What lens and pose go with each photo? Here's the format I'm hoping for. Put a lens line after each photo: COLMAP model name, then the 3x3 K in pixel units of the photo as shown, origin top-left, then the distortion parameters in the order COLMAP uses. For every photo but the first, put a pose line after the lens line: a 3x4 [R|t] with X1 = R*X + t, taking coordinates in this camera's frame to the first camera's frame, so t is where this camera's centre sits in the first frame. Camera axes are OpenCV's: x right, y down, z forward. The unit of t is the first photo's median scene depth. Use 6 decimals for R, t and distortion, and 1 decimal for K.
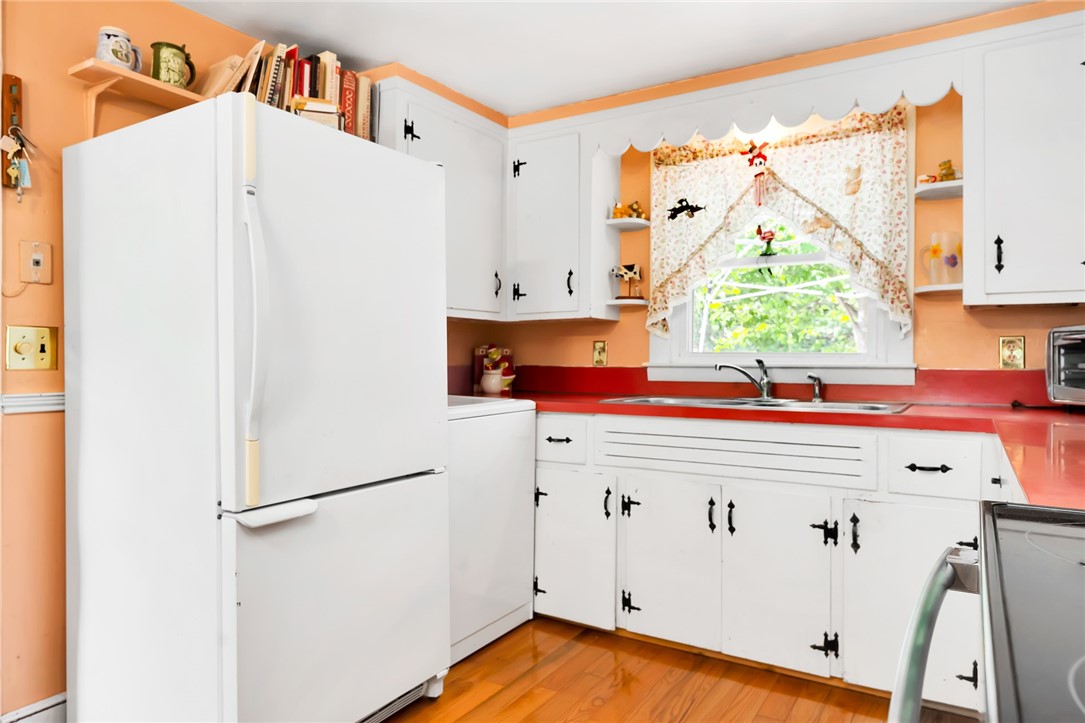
lens RADIAL K [[696.5, 0, 542.5], [0, 696.5, 361.5], [0, 0, 1]] dist [-0.006172, 0.000653]
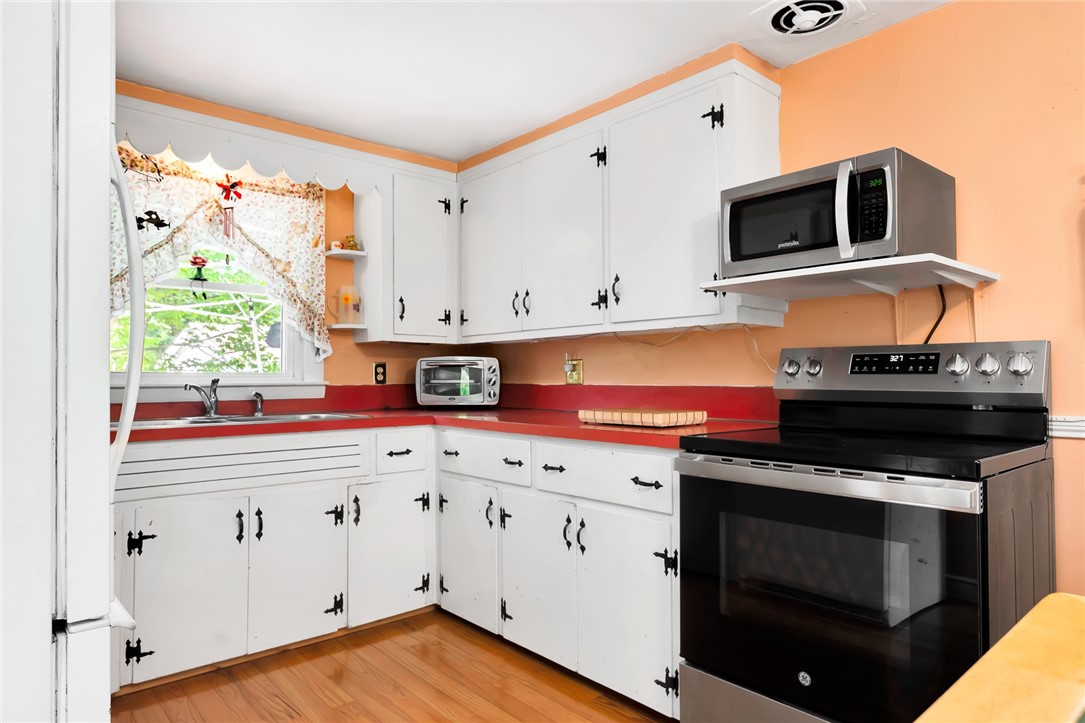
lens RADIAL K [[651.7, 0, 535.0], [0, 651.7, 361.7], [0, 0, 1]] dist [0.000856, 0.000730]
pose [[0.299917, 0.019761, 0.953761, -0.506954], [0.007961, 0.999699, -0.023216, -0.002471], [-0.953932, 0.014556, 0.299669, 0.243535]]
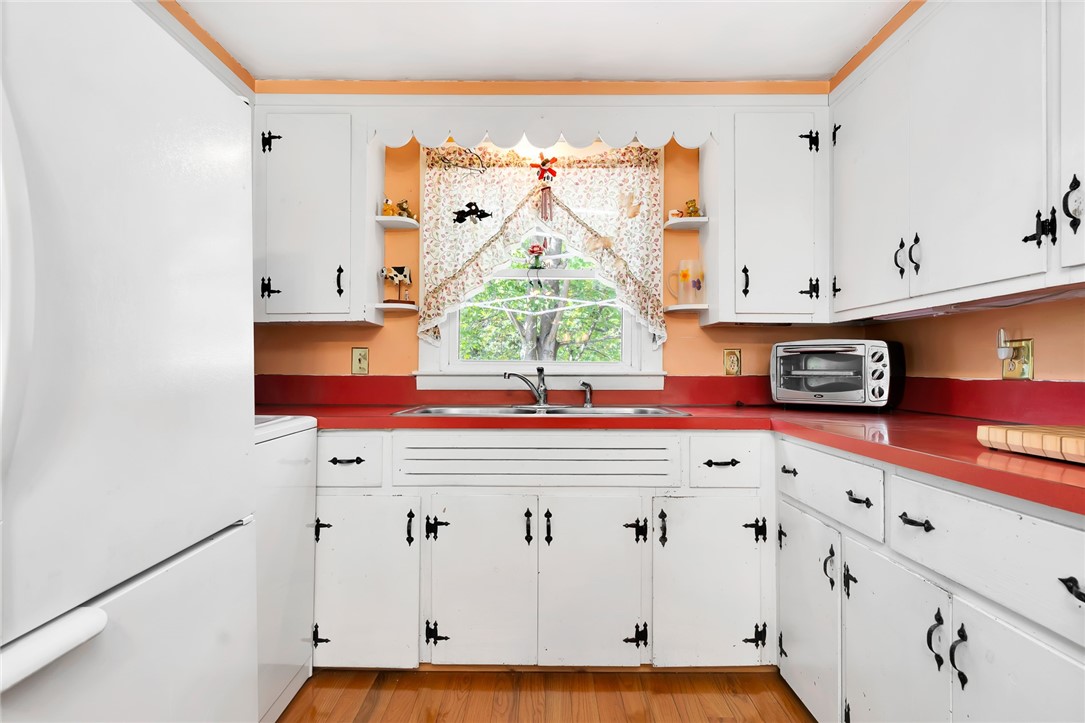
lens RADIAL K [[616.6, 0, 541.1], [0, 616.6, 366.5], [0, 0, 1]] dist [-0.001599, -0.000675]
pose [[0.850190, 0.001091, 0.526475, -0.176138], [0.001018, 0.999993, -0.003716, -0.001323], [-0.526475, 0.003695, 0.850183, 0.225141]]
